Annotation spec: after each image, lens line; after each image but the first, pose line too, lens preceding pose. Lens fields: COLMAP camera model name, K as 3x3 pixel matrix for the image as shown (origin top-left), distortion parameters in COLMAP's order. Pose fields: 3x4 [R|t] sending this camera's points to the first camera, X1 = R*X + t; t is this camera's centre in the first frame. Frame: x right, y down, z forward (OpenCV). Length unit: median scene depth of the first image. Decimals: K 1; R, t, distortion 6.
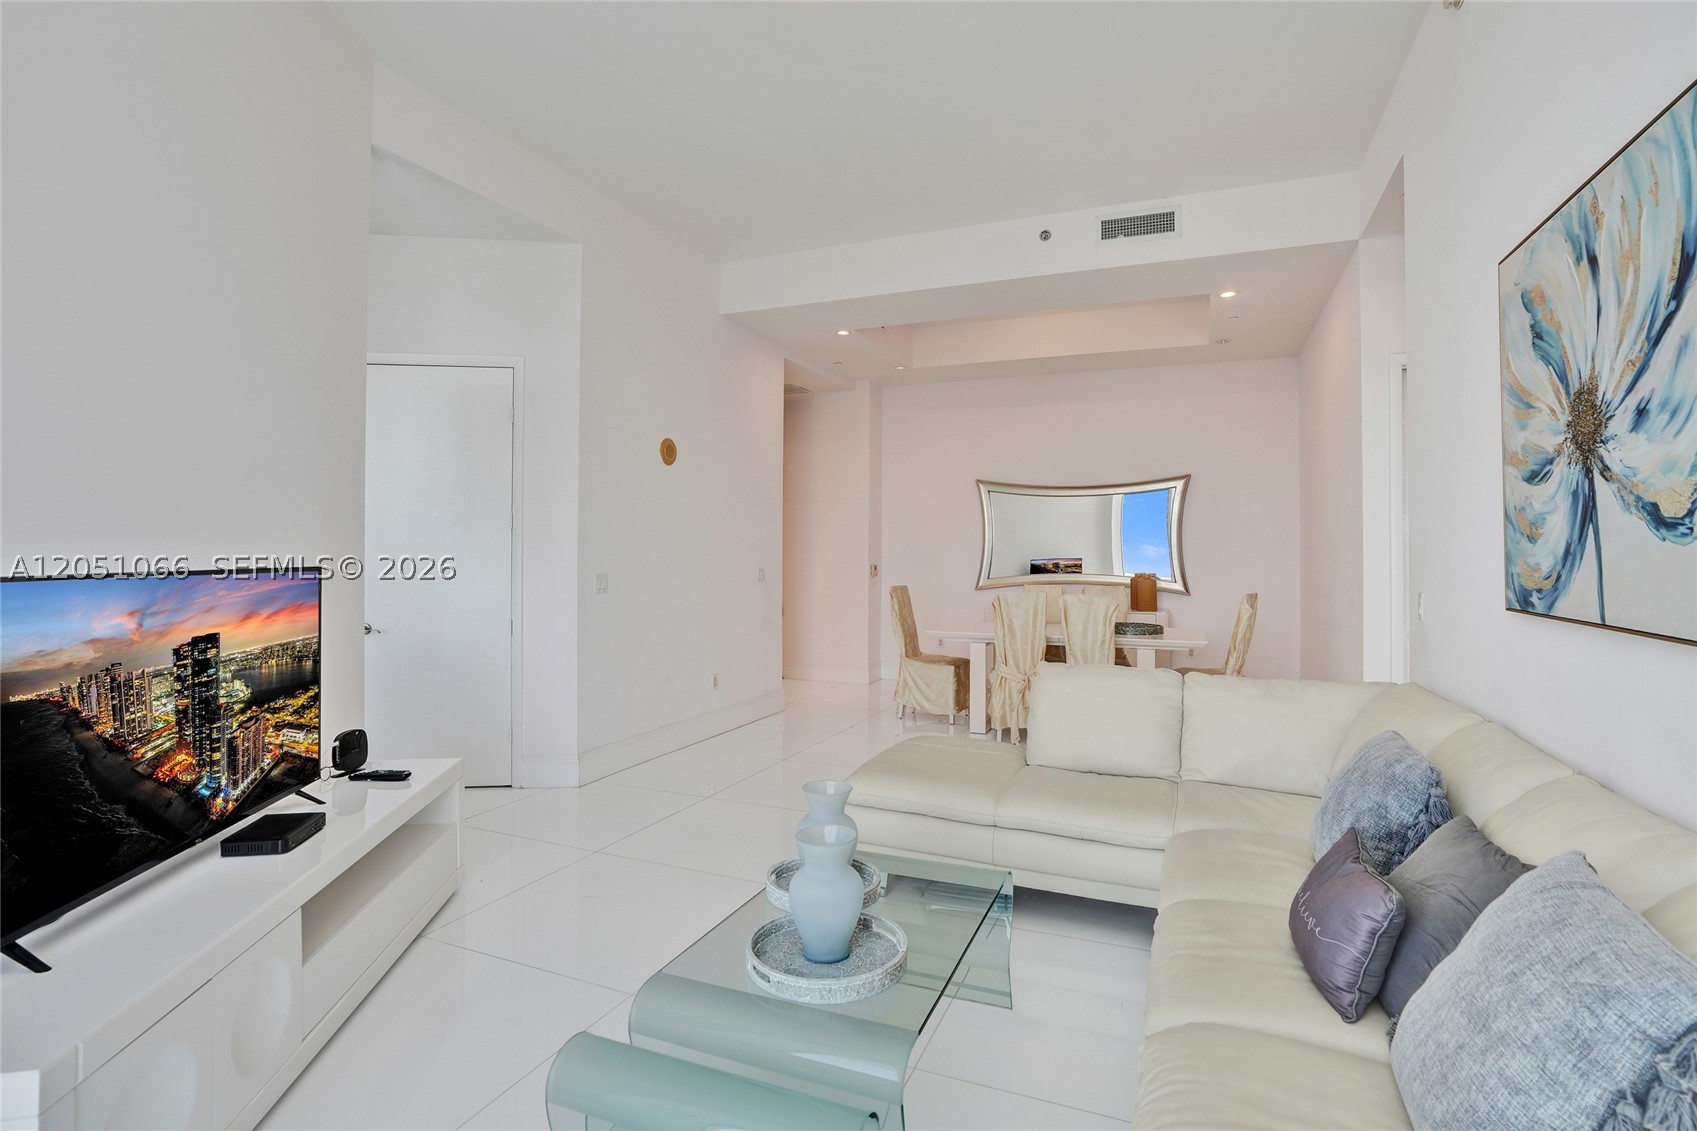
lens RADIAL K [[796.7, 0, 877.3], [0, 796.7, 541.8], [0, 0, 1]] dist [-0.040579, 0.017581]
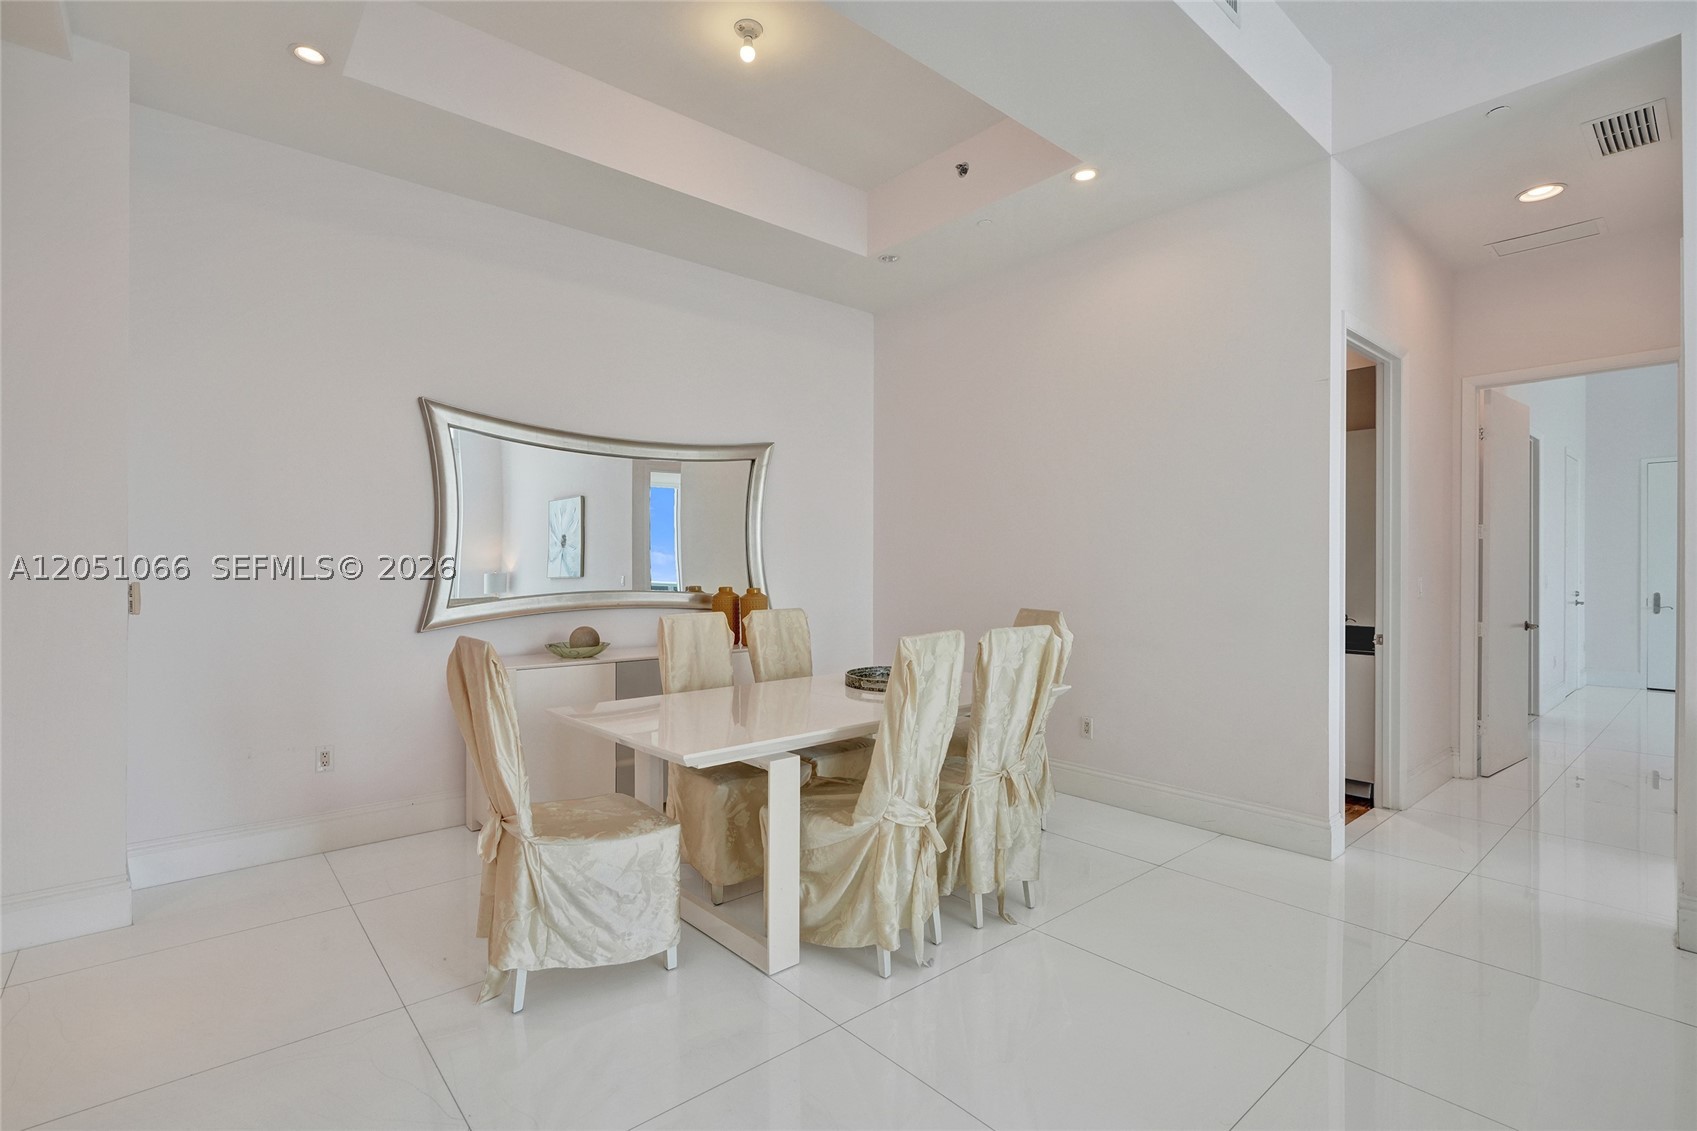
lens RADIAL K [[796.7, 0, 835.9], [0, 796.7, 562.5], [0, 0, 1]] dist [-0.040579, 0.017581]
pose [[0.456831, 0.012488, 0.889466, -0.723042], [-0.011383, 0.999902, -0.008192, 0.086612], [-0.889481, -0.006383, 0.456928, 2.402559]]
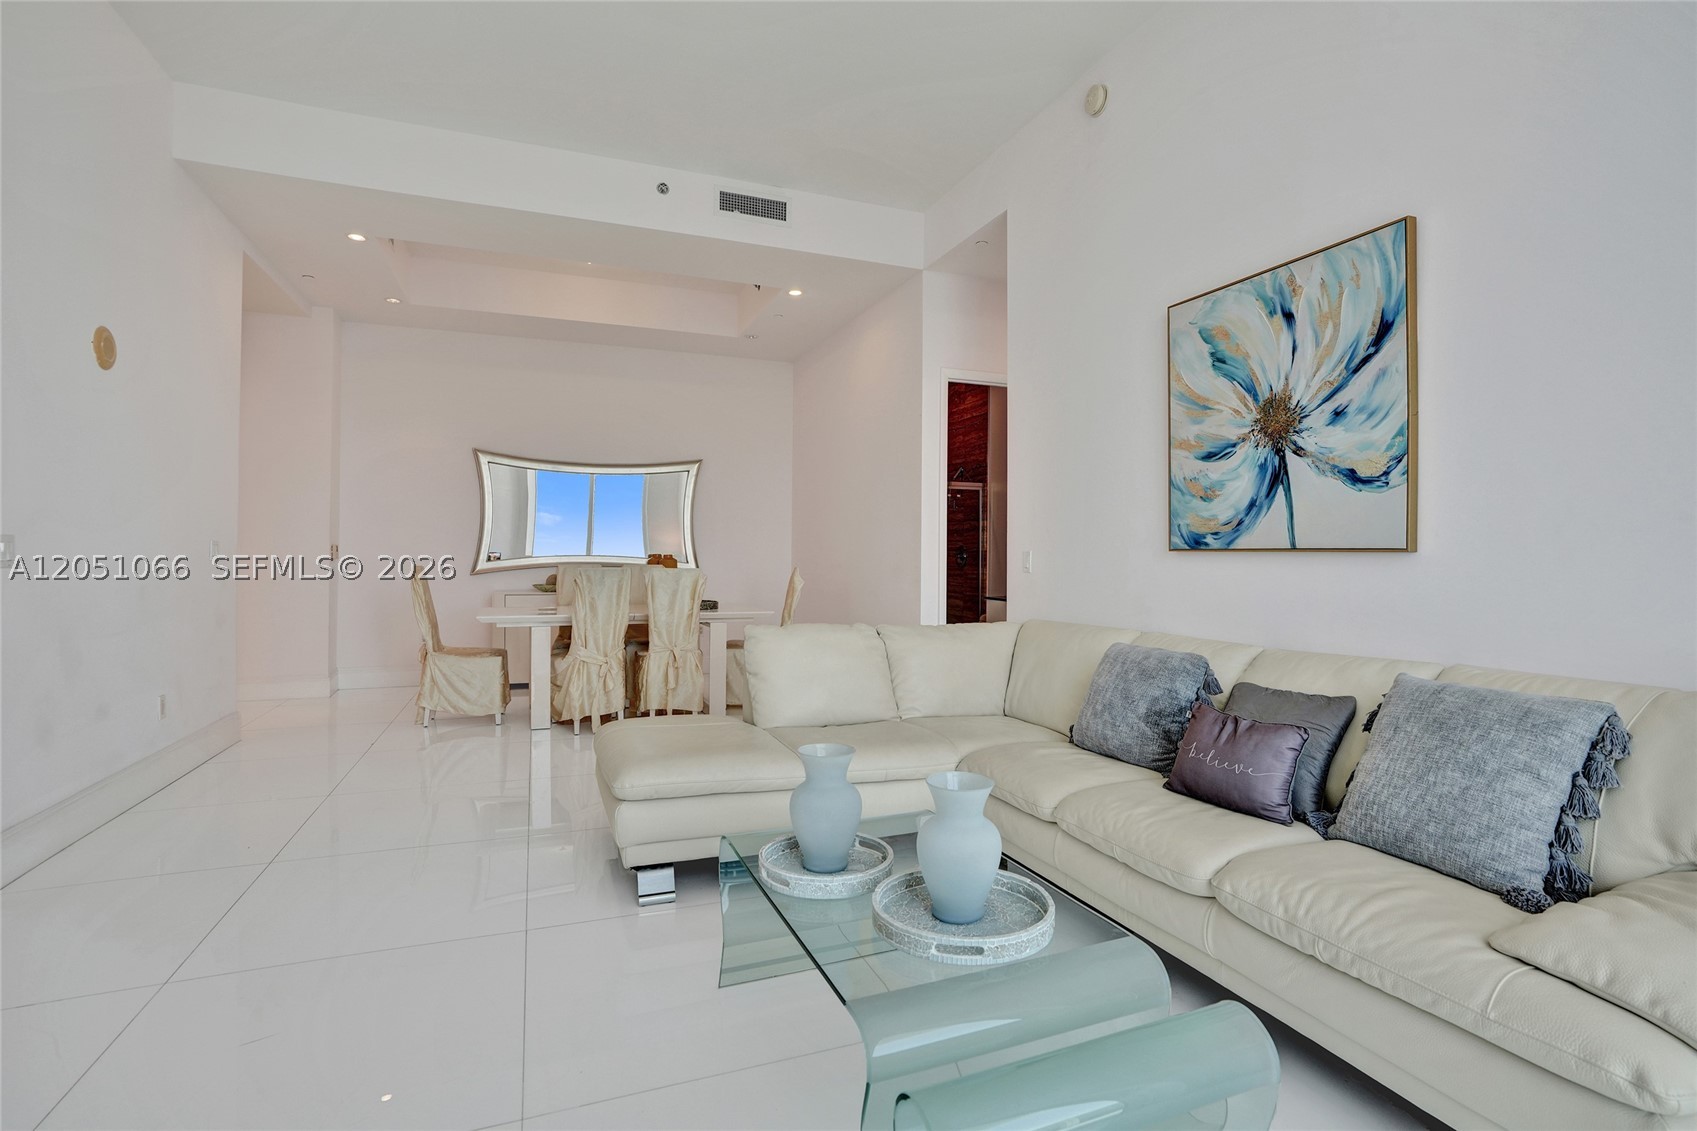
lens RADIAL K [[796.7, 0, 841.2], [0, 796.7, 547.7], [0, 0, 1]] dist [-0.040579, 0.017581]
pose [[0.729347, 0.007920, 0.684098, -0.715830], [-0.013771, 0.999900, 0.003106, 0.098304], [-0.684005, -0.011687, 0.729384, 0.409586]]
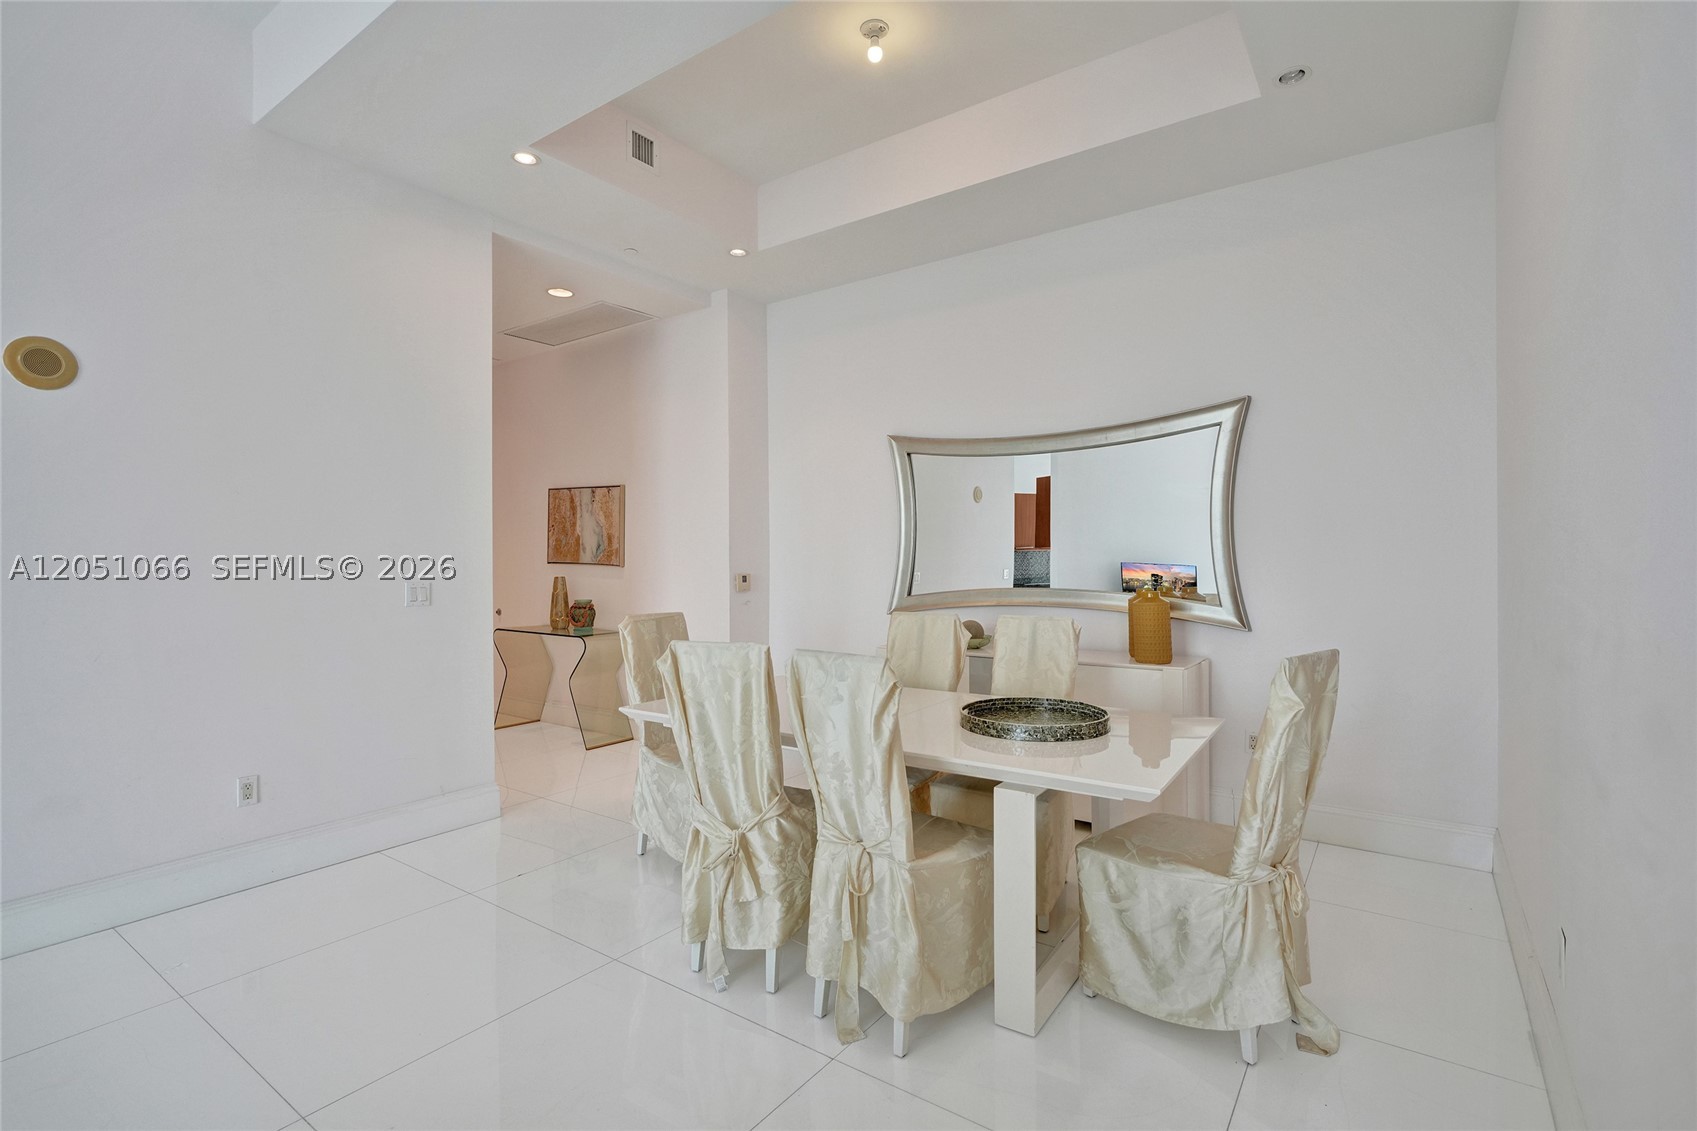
lens RADIAL K [[796.7, 0, 853.5], [0, 796.7, 561.3], [0, 0, 1]] dist [-0.040579, 0.017581]
pose [[0.974515, -0.011070, -0.224050, 0.982422], [0.014543, 0.999798, 0.013854, 0.043009], [0.223851, -0.016759, 0.974479, 1.684646]]
